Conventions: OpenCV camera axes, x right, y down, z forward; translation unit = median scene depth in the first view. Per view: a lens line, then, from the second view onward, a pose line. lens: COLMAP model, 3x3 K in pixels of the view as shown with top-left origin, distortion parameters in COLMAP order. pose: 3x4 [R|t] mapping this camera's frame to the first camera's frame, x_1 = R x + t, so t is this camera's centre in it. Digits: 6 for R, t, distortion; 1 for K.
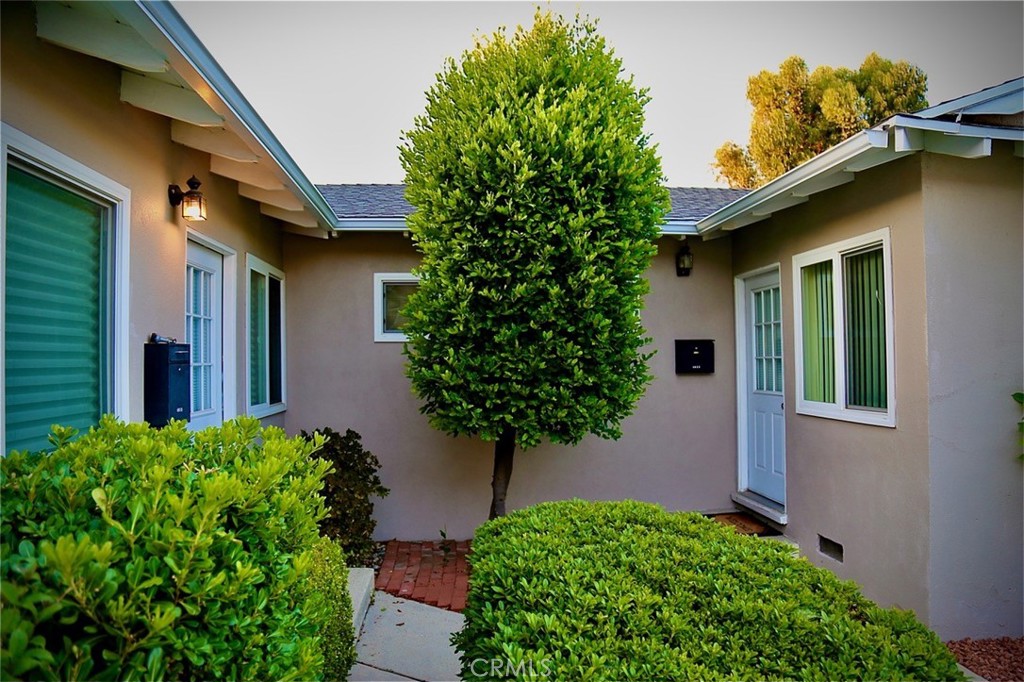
lens RADIAL K [[725.3, 0, 511.6], [0, 725.3, 343.5], [0, 0, 1]] dist [-0.055200, 0.000663]
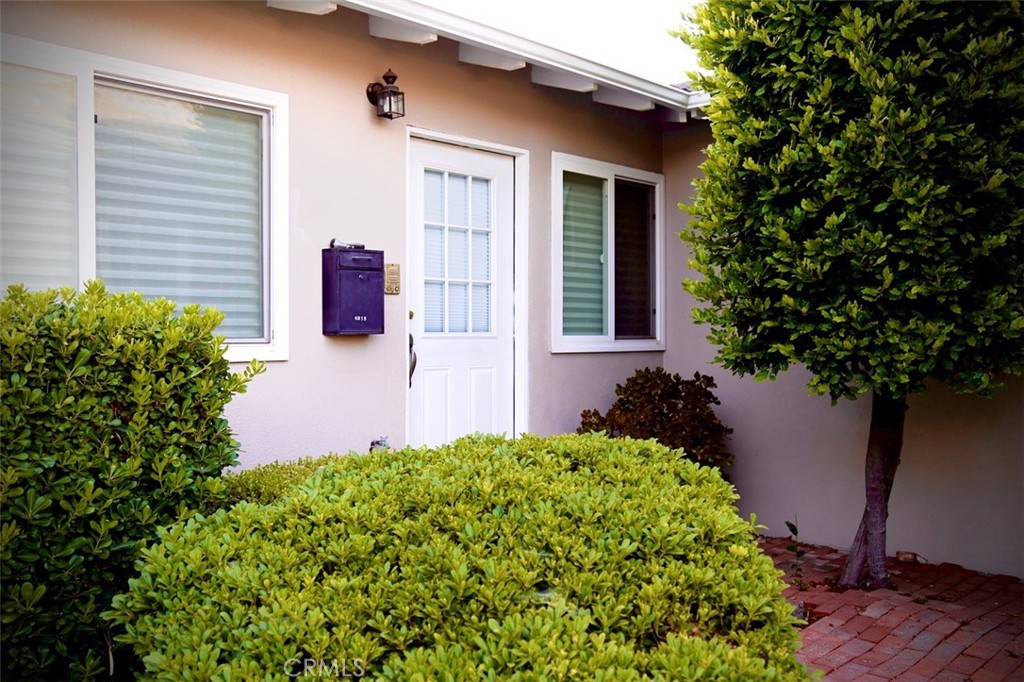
lens RADIAL K [[1000.9, 0, 511.1], [0, 1000.9, 338.5], [0, 0, 1]] dist [0.000585, 0.000000]
pose [[0.681077, 0.012974, -0.732097, 0.509990], [0.011317, 0.999537, 0.028241, 0.065374], [0.732125, -0.027519, 0.680615, 0.182509]]
